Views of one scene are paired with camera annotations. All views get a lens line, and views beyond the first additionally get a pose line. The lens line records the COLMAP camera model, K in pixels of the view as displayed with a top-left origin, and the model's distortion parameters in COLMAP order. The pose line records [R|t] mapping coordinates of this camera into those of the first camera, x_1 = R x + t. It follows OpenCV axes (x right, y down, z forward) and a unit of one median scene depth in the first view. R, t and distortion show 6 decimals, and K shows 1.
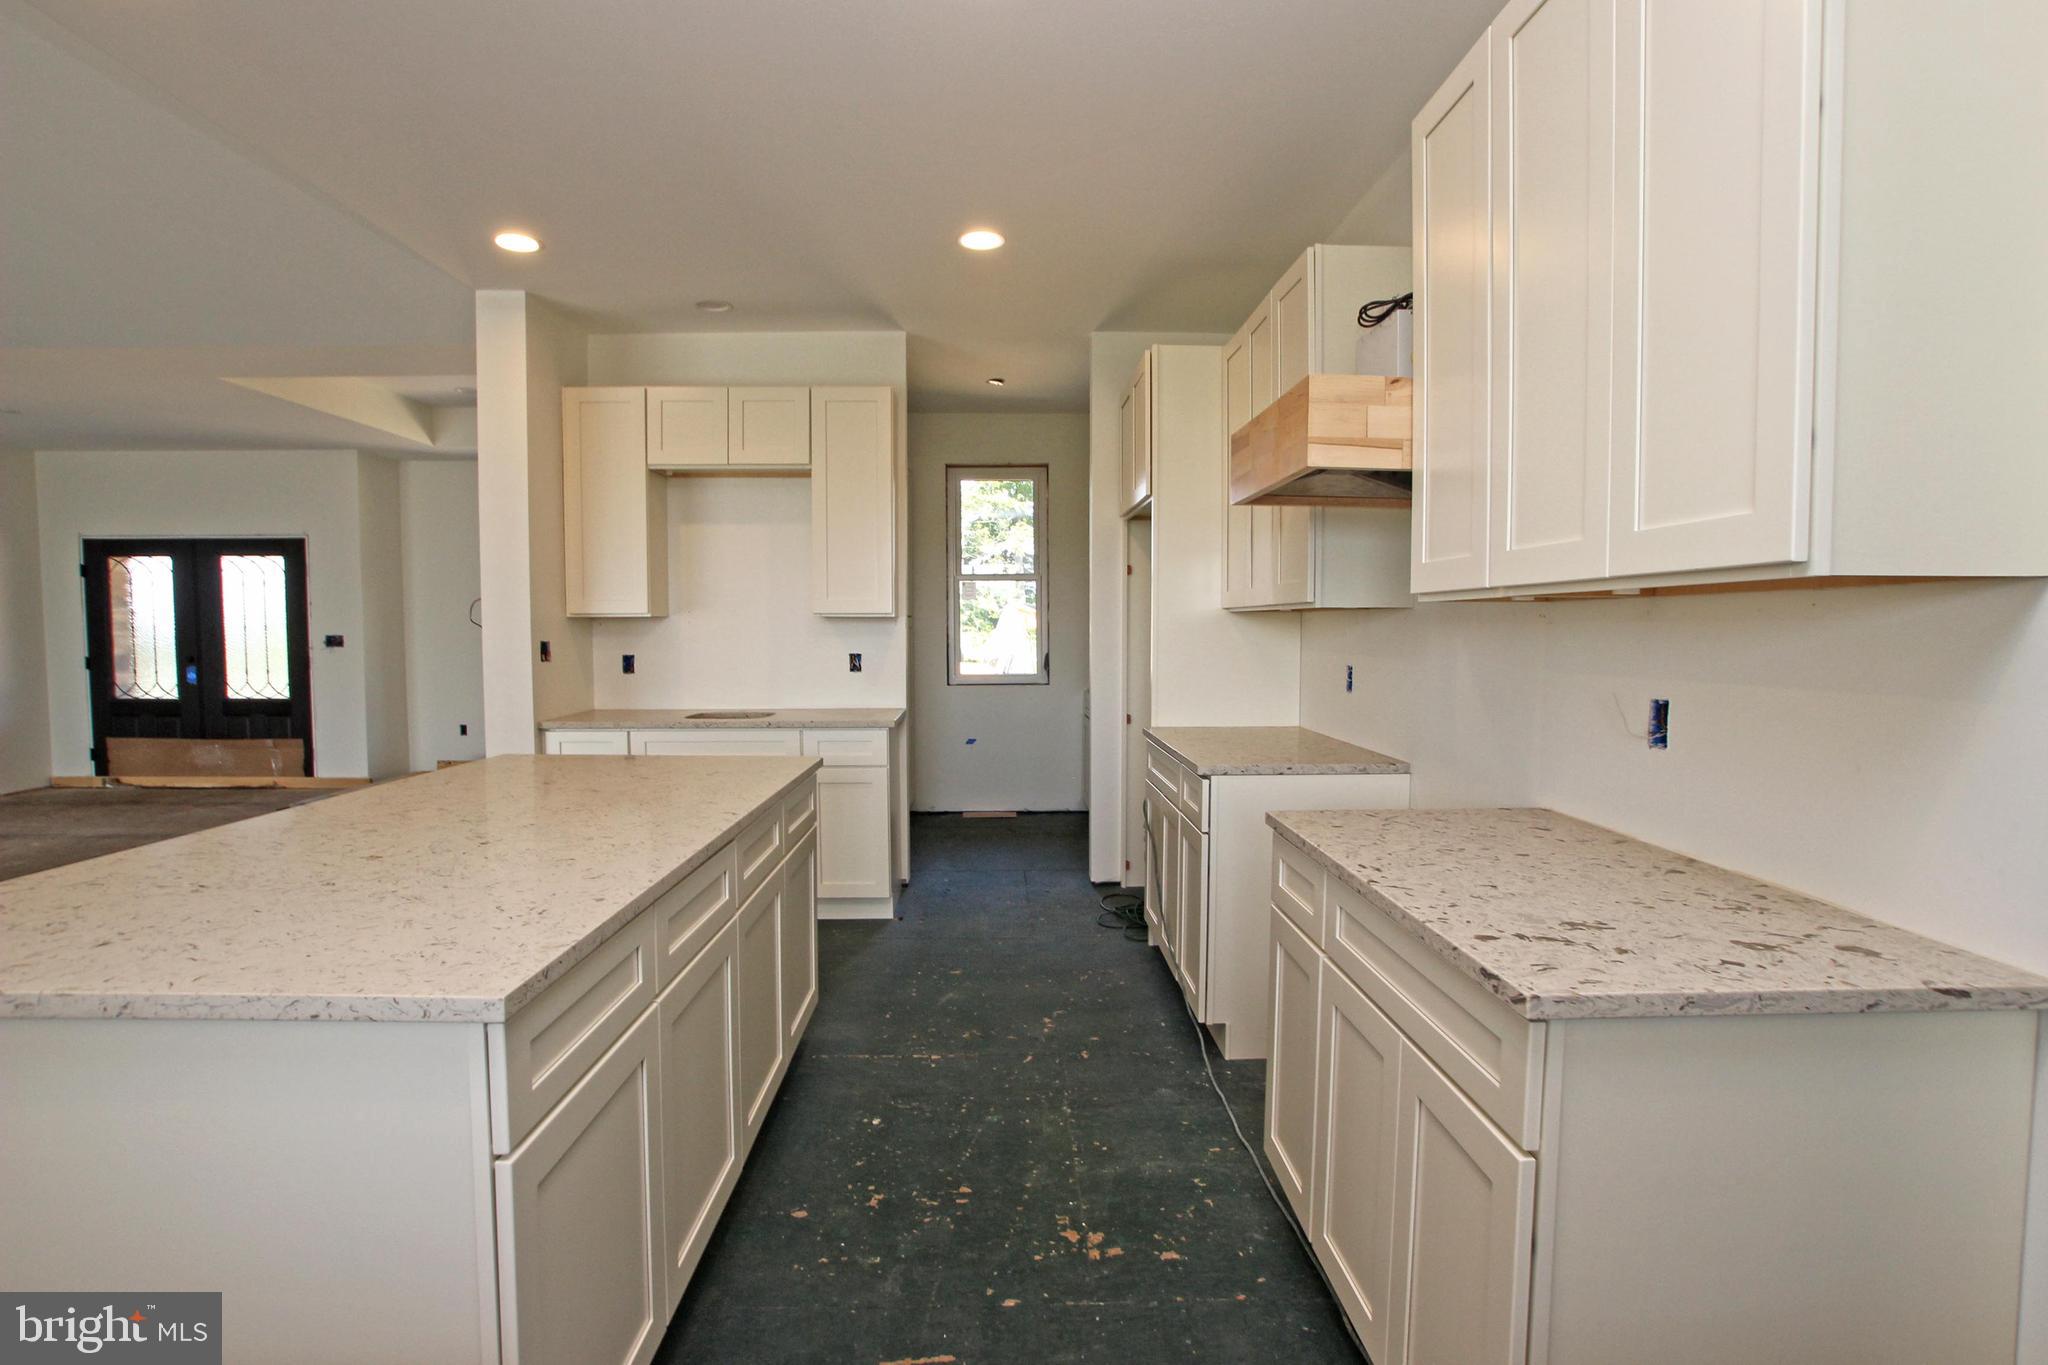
lens RADIAL K [[1055.1, 0, 1009.1], [0, 1055.1, 689.1], [0, 0, 1]] dist [-0.065144, 0.020415]
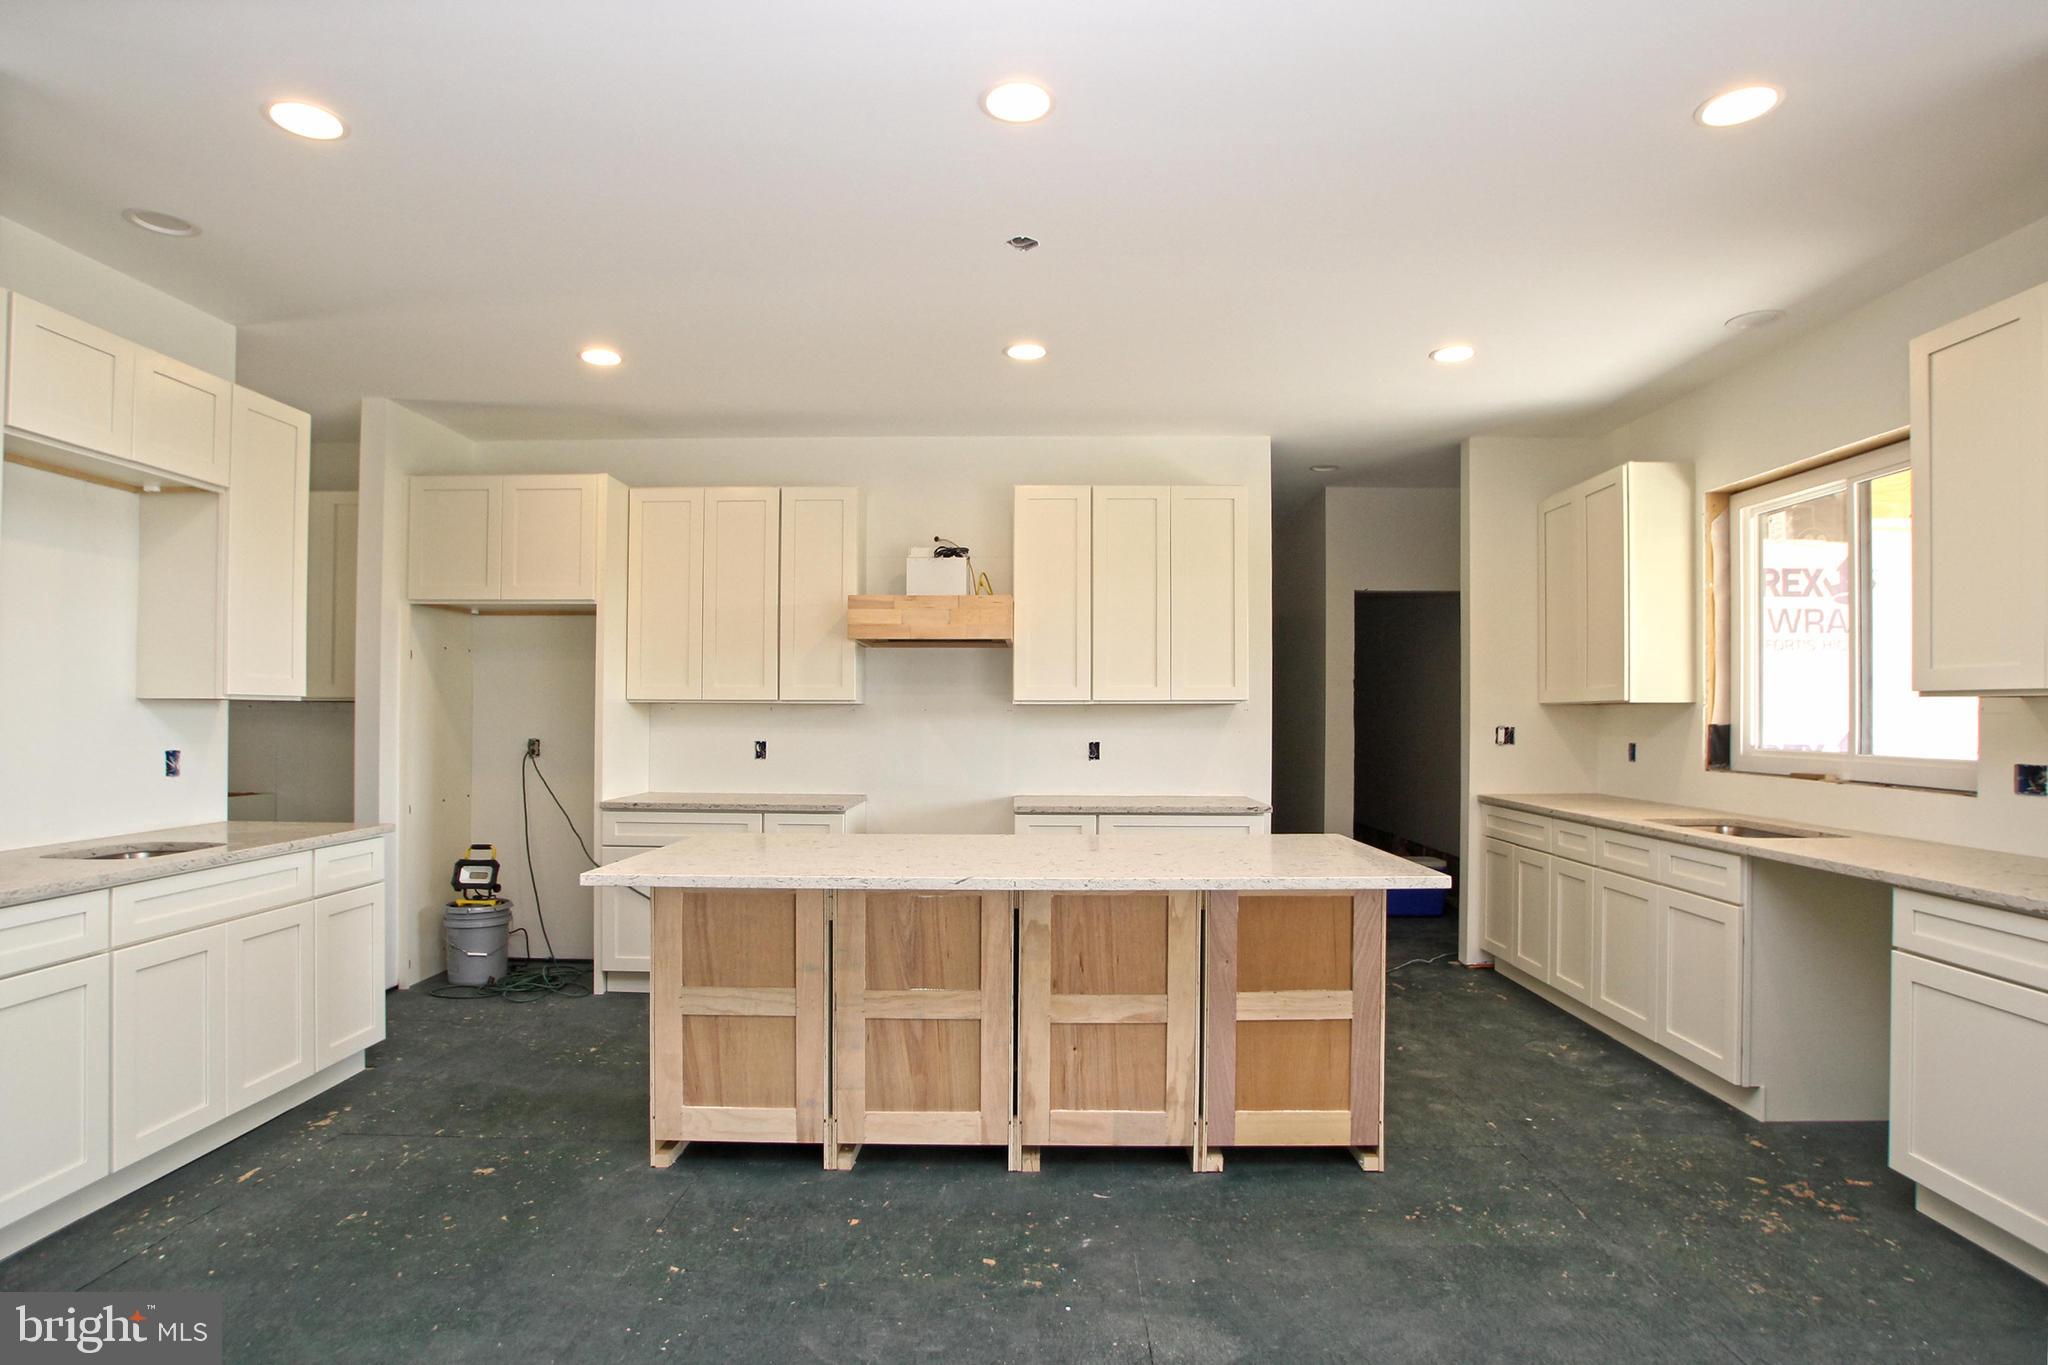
lens RADIAL K [[1055.1, 0, 1044.1], [0, 1055.1, 733.2], [0, 0, 1]] dist [-0.065144, 0.020415]
pose [[0.018832, -0.016135, 0.999692, -0.820310], [0.055243, 0.998359, 0.015073, -0.023679], [-0.998295, 0.054942, 0.019693, 0.403897]]
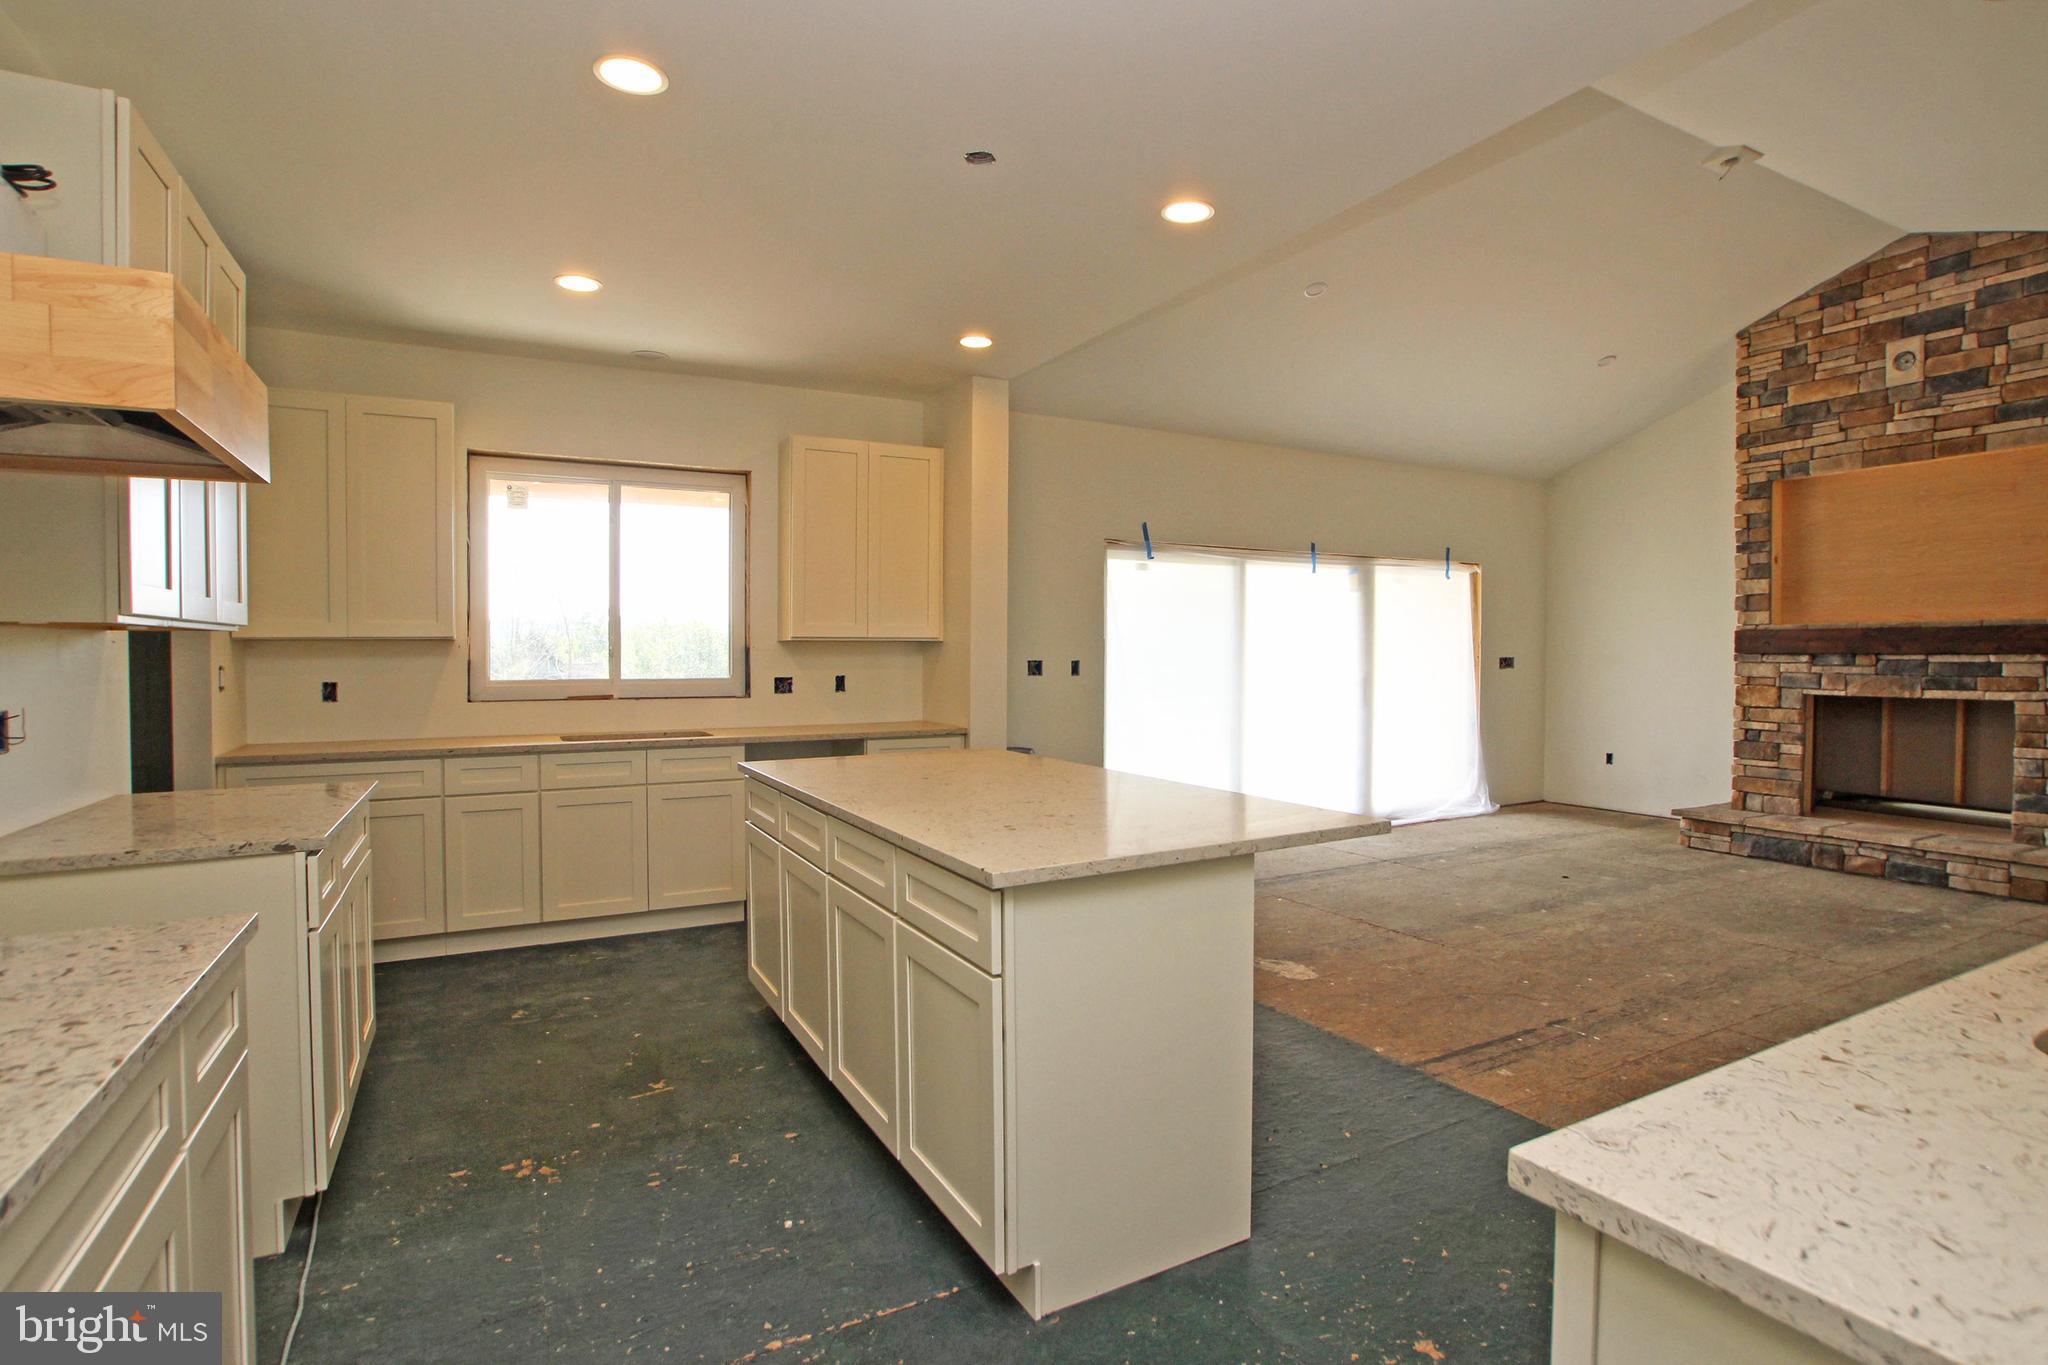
lens RADIAL K [[1055.1, 0, 1057.1], [0, 1055.1, 673.7], [0, 0, 1]] dist [-0.065144, 0.020415]
pose [[-0.881469, 0.014913, -0.472007, 0.039883], [-0.020975, 0.997279, 0.070680, -0.057002], [0.471776, 0.072202, -0.878757, 0.988558]]
